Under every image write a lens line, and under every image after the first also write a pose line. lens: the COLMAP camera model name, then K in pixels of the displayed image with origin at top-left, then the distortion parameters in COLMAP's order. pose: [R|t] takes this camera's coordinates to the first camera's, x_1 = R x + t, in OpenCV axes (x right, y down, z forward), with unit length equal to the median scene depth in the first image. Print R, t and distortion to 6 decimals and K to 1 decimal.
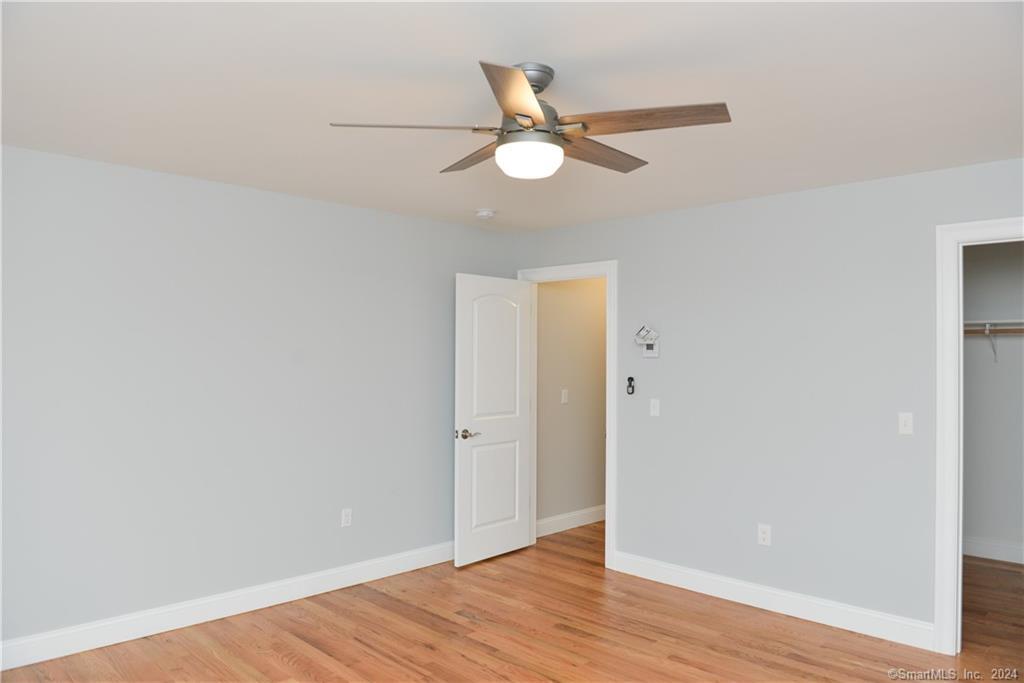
lens RADIAL K [[702.5, 0, 534.2], [0, 702.5, 348.1], [0, 0, 1]] dist [-0.048577, -0.004682]
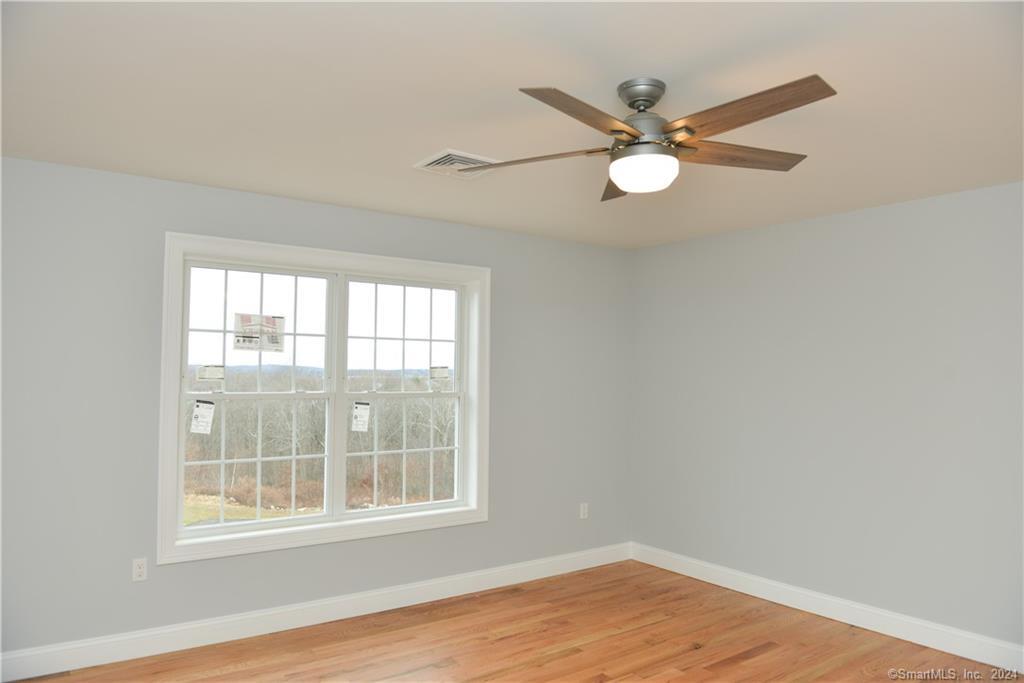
lens RADIAL K [[702.5, 0, 518.1], [0, 702.5, 340.4], [0, 0, 1]] dist [-0.048577, -0.004682]
pose [[-0.164385, -0.053770, -0.984930, 0.498072], [-0.001410, 0.998525, -0.054277, 0.012548], [0.986395, -0.007533, -0.164218, 0.488491]]
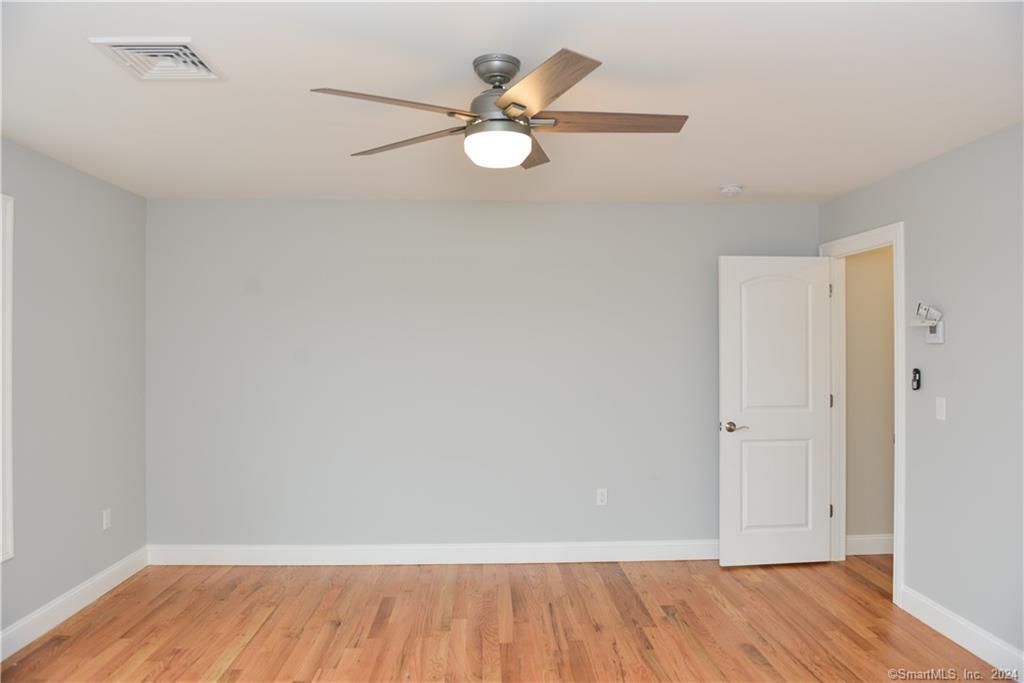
lens RADIAL K [[702.5, 0, 527.2], [0, 702.5, 347.9], [0, 0, 1]] dist [-0.048577, -0.004682]
pose [[0.734920, -0.004514, -0.678139, 0.353870], [0.012936, 0.999889, 0.007363, 0.006789], [0.678030, -0.014184, 0.734897, 0.137311]]
